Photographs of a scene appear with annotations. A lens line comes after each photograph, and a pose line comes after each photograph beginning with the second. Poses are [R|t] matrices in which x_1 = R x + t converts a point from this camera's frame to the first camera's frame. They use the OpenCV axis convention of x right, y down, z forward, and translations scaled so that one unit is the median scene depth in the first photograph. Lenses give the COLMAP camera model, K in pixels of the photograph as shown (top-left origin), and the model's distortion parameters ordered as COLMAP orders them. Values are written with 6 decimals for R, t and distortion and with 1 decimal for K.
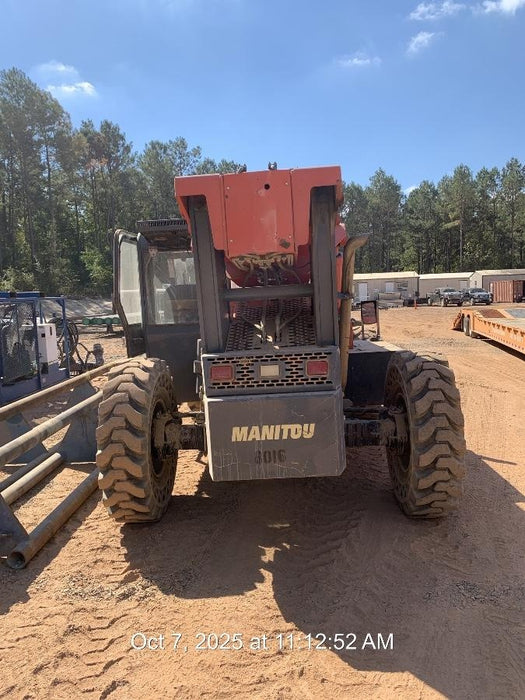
lens RADIAL K [[547.0, 0, 262.5], [0, 547.0, 350.0], [0, 0, 1]] dist [0.057170, -0.004371]
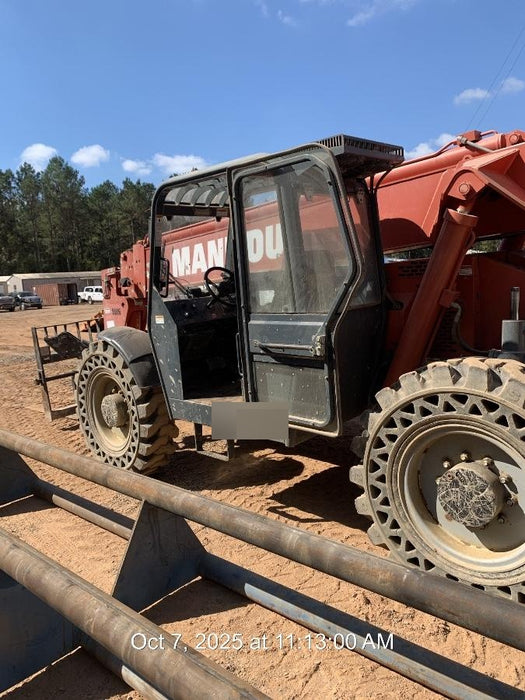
lens RADIAL K [[550.9, 0, 260.7], [0, 550.9, 344.5], [0, 0, 1]] dist [0.054609, -0.001207]
pose [[0.643958, -0.099410, 0.758574, -0.086928], [0.115111, 0.992824, 0.032390, -0.003862], [-0.756351, 0.066462, 0.650781, 0.049873]]
